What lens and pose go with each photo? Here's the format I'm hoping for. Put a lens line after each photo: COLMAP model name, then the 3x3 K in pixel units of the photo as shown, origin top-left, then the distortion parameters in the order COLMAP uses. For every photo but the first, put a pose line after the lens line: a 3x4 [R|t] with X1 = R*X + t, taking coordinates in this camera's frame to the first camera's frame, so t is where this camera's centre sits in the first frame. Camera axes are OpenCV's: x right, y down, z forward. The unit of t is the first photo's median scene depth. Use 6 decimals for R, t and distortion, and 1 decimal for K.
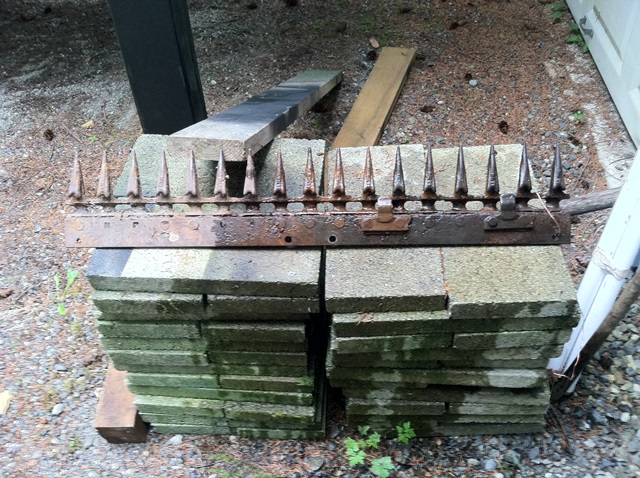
lens RADIAL K [[605.9, 0, 320.0], [0, 605.9, 239.0], [0, 0, 1]] dist [0.079585, -0.227852]
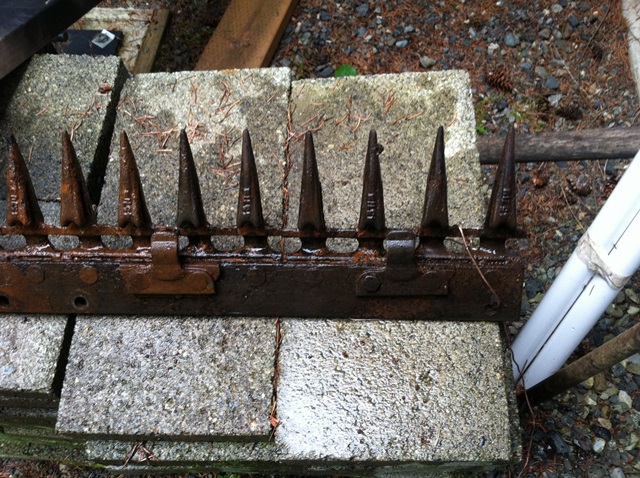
lens RADIAL K [[605.9, 0, 320.0], [0, 605.9, 239.0], [0, 0, 1]] dist [0.079585, -0.227852]
pose [[0.999713, -0.012742, -0.020265, 0.204154], [0.018787, 0.942273, 0.334319, -0.192206], [0.014835, -0.334604, 0.942242, 0.428075]]
